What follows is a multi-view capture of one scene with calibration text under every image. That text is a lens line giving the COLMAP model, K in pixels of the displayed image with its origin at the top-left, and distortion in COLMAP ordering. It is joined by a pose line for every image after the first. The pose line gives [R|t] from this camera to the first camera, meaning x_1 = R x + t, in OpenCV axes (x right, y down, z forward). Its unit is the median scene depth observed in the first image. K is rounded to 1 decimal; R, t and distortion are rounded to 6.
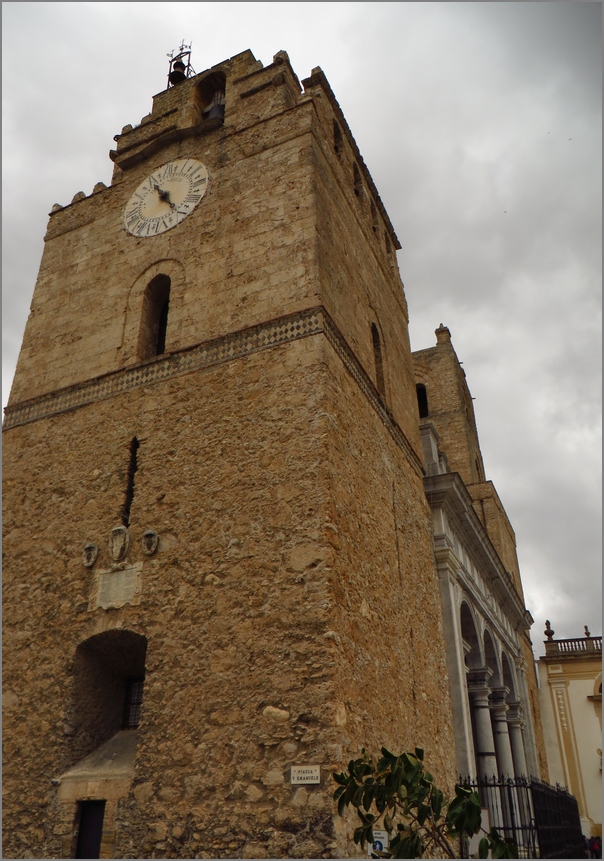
lens RADIAL K [[672.0, 0, 302.6], [0, 672.0, 427.6], [0, 0, 1]] dist [0.002516, -0.000366]
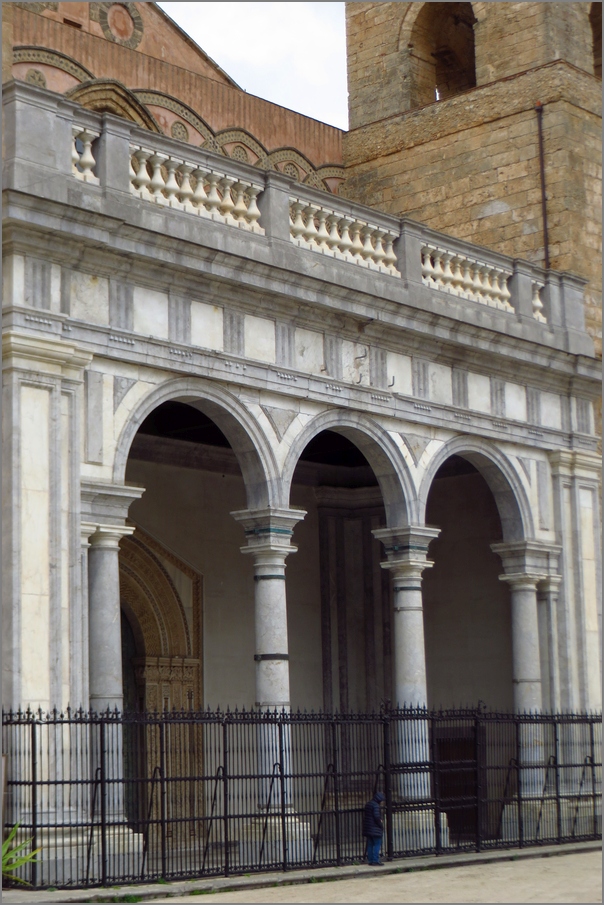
lens RADIAL K [[1678.5, 0, 301.3], [0, 1678.5, 453.0], [0, 0, 1]] dist [-0.079154, 0.000000]
pose [[0.953701, -0.073721, -0.291580, 0.385810], [0.172205, 0.928692, 0.328446, -0.062293], [0.246575, -0.363451, 0.898390, -0.088635]]
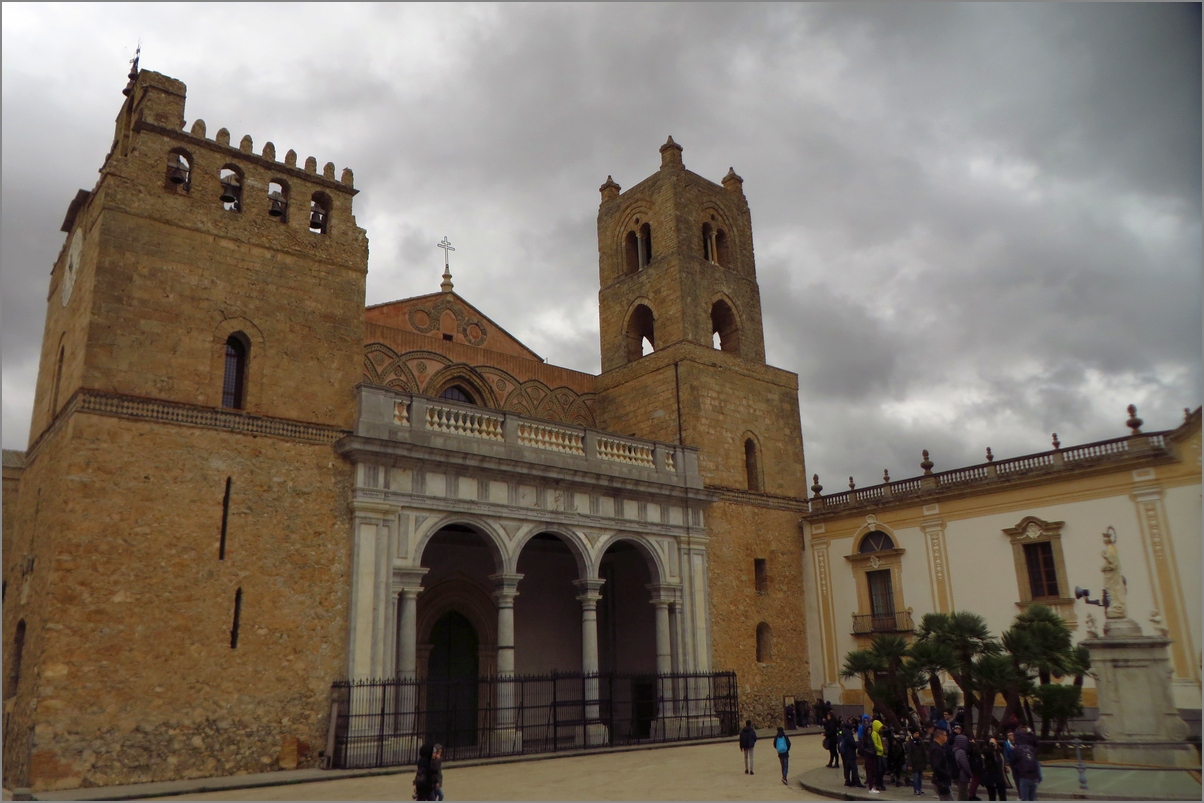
lens RADIAL K [[897.2, 0, 605.6], [0, 897.2, 405.8], [0, 0, 1]] dist [0.014292, -0.003334]
pose [[0.909875, -0.149267, -0.387100, 0.582218], [0.237682, 0.952286, 0.191465, -0.081298], [0.340051, -0.266216, 0.901939, -0.105138]]
